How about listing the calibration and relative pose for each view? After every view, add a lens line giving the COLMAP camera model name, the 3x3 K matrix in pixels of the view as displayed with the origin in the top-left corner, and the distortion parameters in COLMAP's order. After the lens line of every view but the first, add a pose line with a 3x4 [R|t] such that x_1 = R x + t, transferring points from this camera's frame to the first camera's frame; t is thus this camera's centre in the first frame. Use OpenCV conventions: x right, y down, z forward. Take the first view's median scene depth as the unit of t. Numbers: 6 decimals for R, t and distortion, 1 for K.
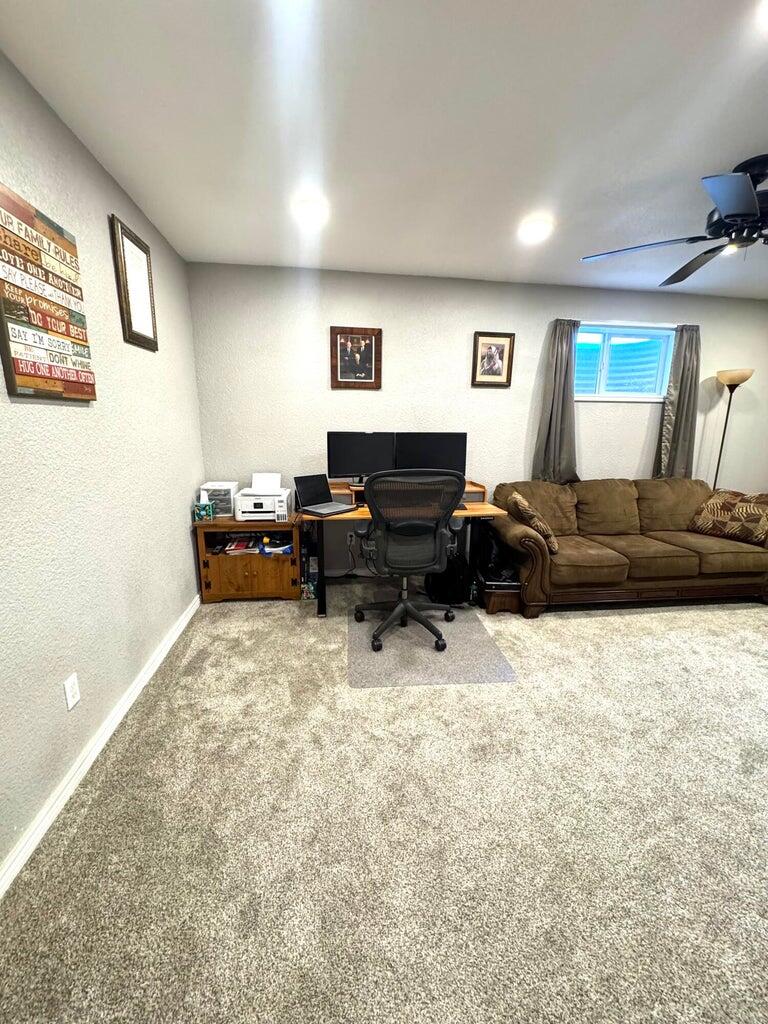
lens RADIAL K [[408.6, 0, 384.1], [0, 408.6, 510.1], [0, 0, 1]] dist [-0.002385, 0.000378]
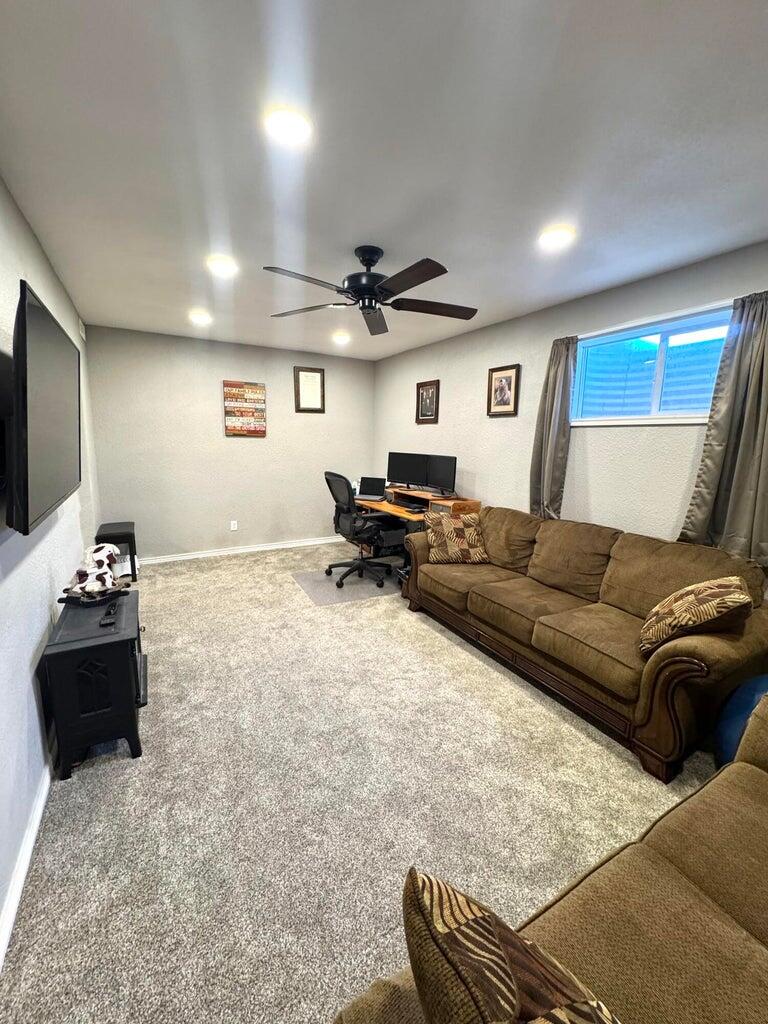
lens RADIAL K [[408.6, 0, 384.1], [0, 408.6, 510.1], [0, 0, 1]] dist [-0.002385, 0.000378]
pose [[0.375609, 0.155793, -0.913590, 1.246151], [-0.214797, 0.973562, 0.077709, -0.086833], [0.901543, 0.167048, 0.399142, 0.366539]]
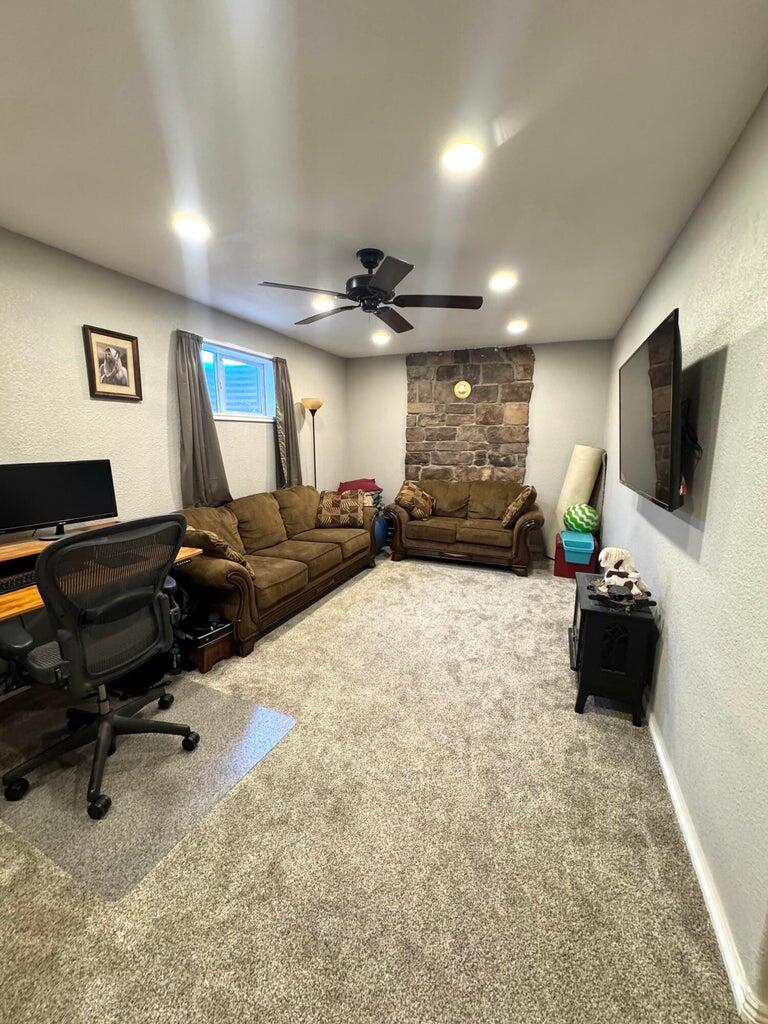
lens RADIAL K [[408.6, 0, 384.1], [0, 408.6, 510.1], [0, 0, 1]] dist [-0.002385, 0.000378]
pose [[0.507715, -0.163736, 0.845823, -0.191984], [0.188542, 0.979092, 0.076361, -0.061070], [-0.840641, 0.120704, 0.527971, 0.192896]]
